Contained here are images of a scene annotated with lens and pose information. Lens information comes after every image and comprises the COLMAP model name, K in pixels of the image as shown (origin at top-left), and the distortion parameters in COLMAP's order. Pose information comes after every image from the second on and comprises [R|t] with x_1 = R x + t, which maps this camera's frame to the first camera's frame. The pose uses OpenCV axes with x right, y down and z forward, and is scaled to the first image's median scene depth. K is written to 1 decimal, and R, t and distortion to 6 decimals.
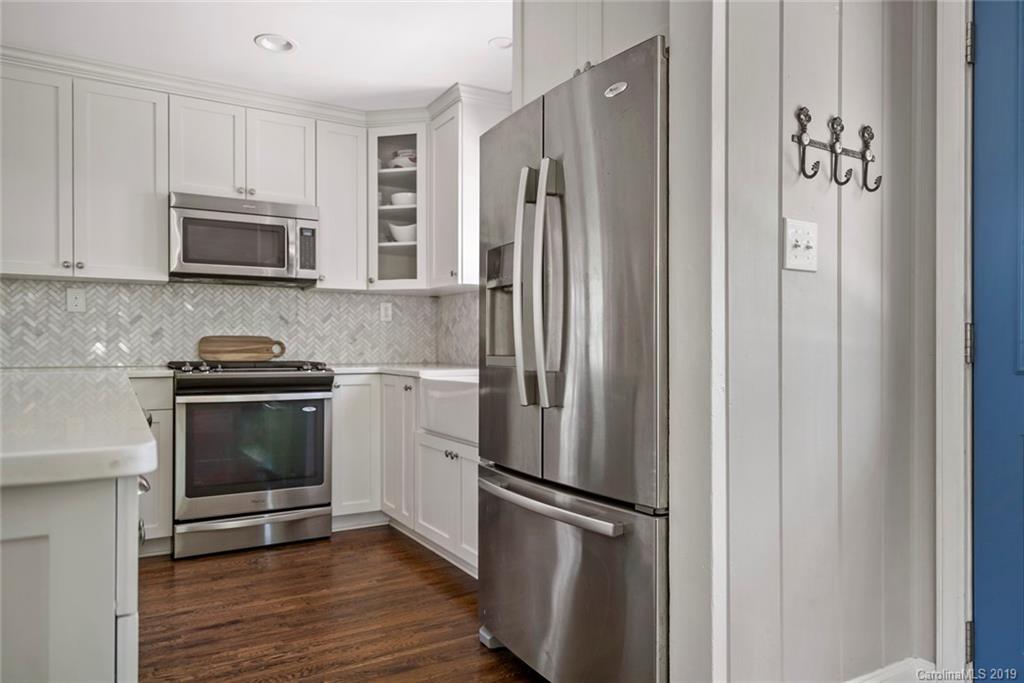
lens RADIAL K [[674.9, 0, 507.5], [0, 674.9, 347.6], [0, 0, 1]] dist [0.009862, 0.000697]
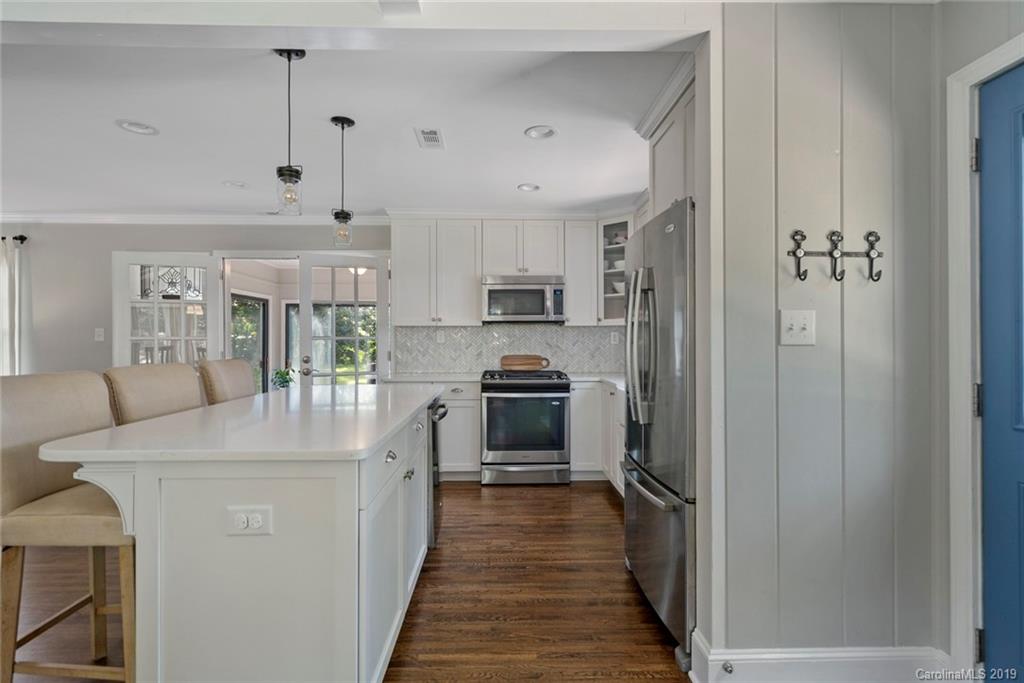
lens RADIAL K [[495.0, 0, 512.0], [0, 495.0, 341.5], [0, 0, 1]] dist [-0.000472, 0.000276]
pose [[0.875683, -0.001671, -0.482883, 0.194038], [0.001693, 0.999998, -0.000391, -0.057981], [0.482883, -0.000475, 0.875685, -0.093172]]
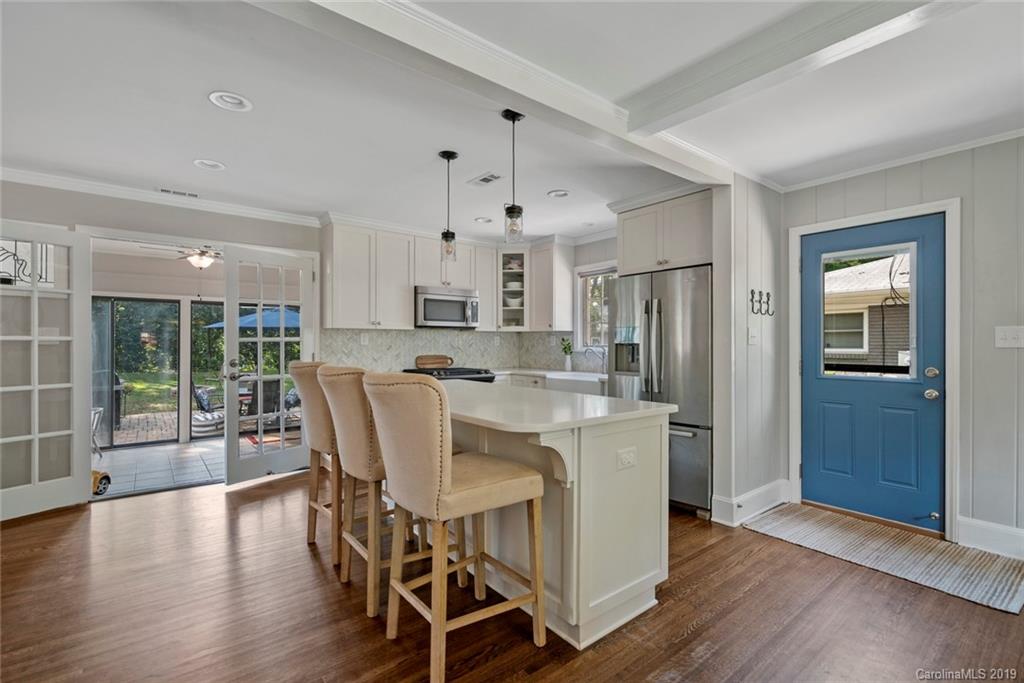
lens RADIAL K [[464.4, 0, 510.0], [0, 464.4, 344.3], [0, 0, 1]] dist [-0.000666, -0.000012]
pose [[0.990142, -0.001262, 0.140060, -0.422321], [0.001329, 0.999999, -0.000383, -0.055425], [-0.140059, 0.000565, 0.990143, -0.403360]]
